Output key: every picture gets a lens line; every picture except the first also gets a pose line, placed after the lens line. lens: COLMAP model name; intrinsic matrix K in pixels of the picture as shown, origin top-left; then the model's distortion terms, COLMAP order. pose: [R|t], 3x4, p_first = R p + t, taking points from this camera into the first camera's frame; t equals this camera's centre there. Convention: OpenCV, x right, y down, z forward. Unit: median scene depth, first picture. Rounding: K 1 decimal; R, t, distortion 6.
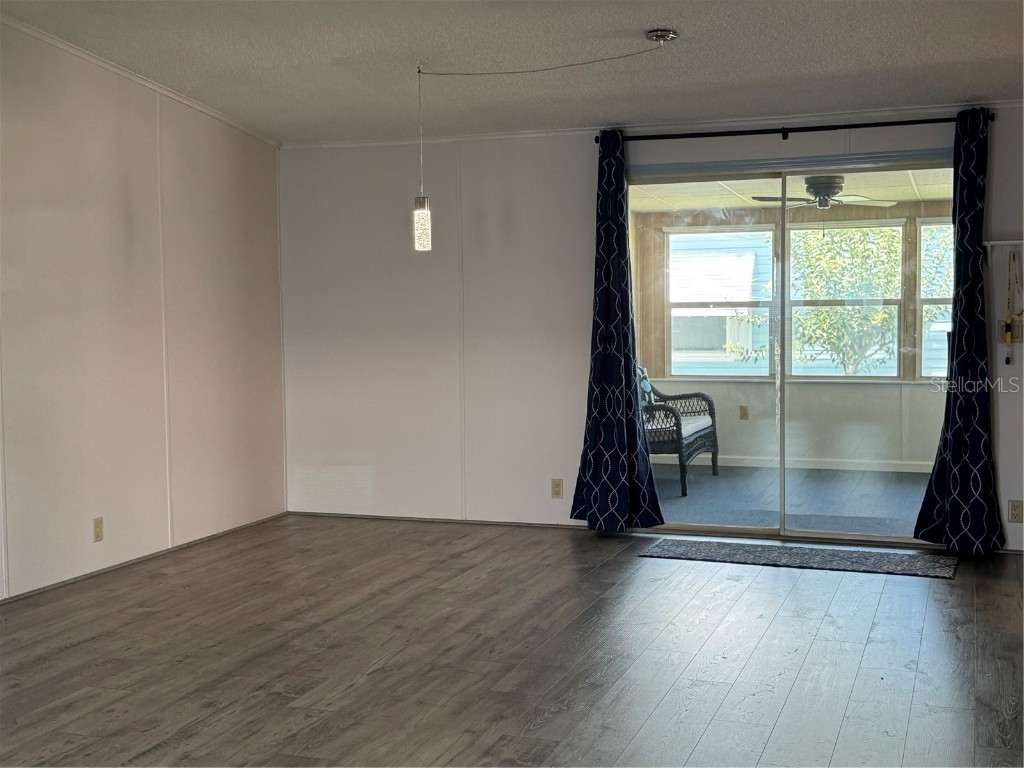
lens RADIAL K [[1292.8, 0, 514.7], [0, 1292.8, 377.9], [0, 0, 1]] dist [0.090594, 0.000000]
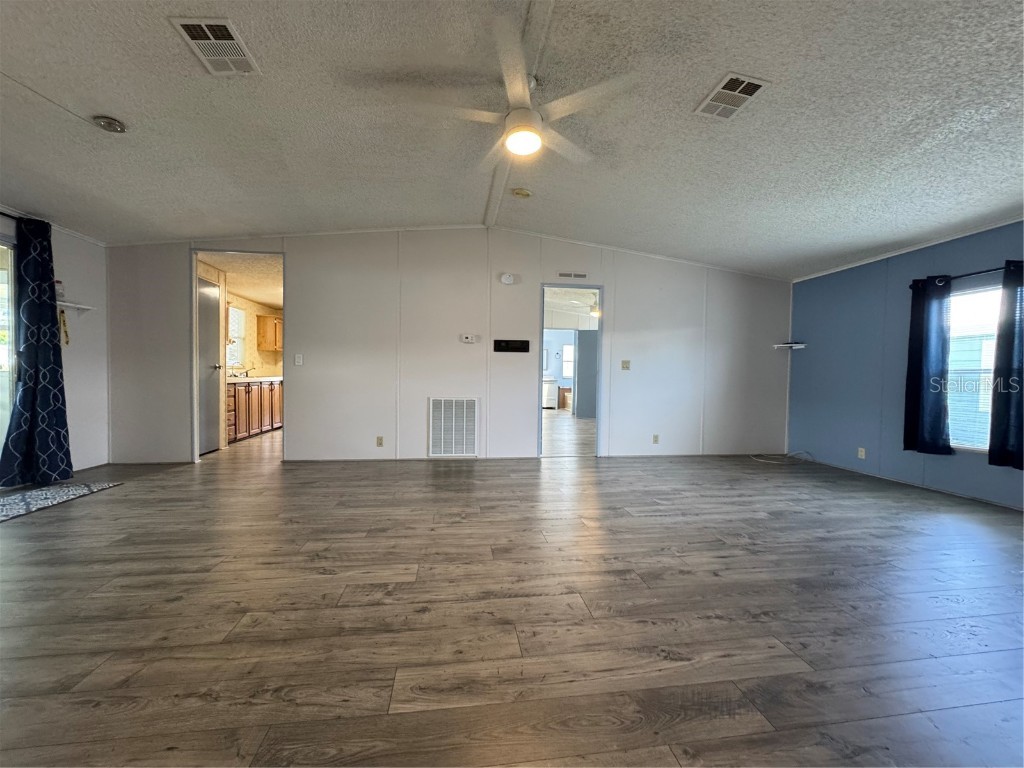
lens RADIAL K [[411.6, 0, 508.7], [0, 411.6, 386.4], [0, 0, 1]] dist [-0.000967, 0.000786]
pose [[-0.463235, -0.014002, 0.886125, -0.472114], [0.044759, 0.998230, 0.039172, 0.016002], [-0.885105, 0.057808, -0.461788, 0.832808]]
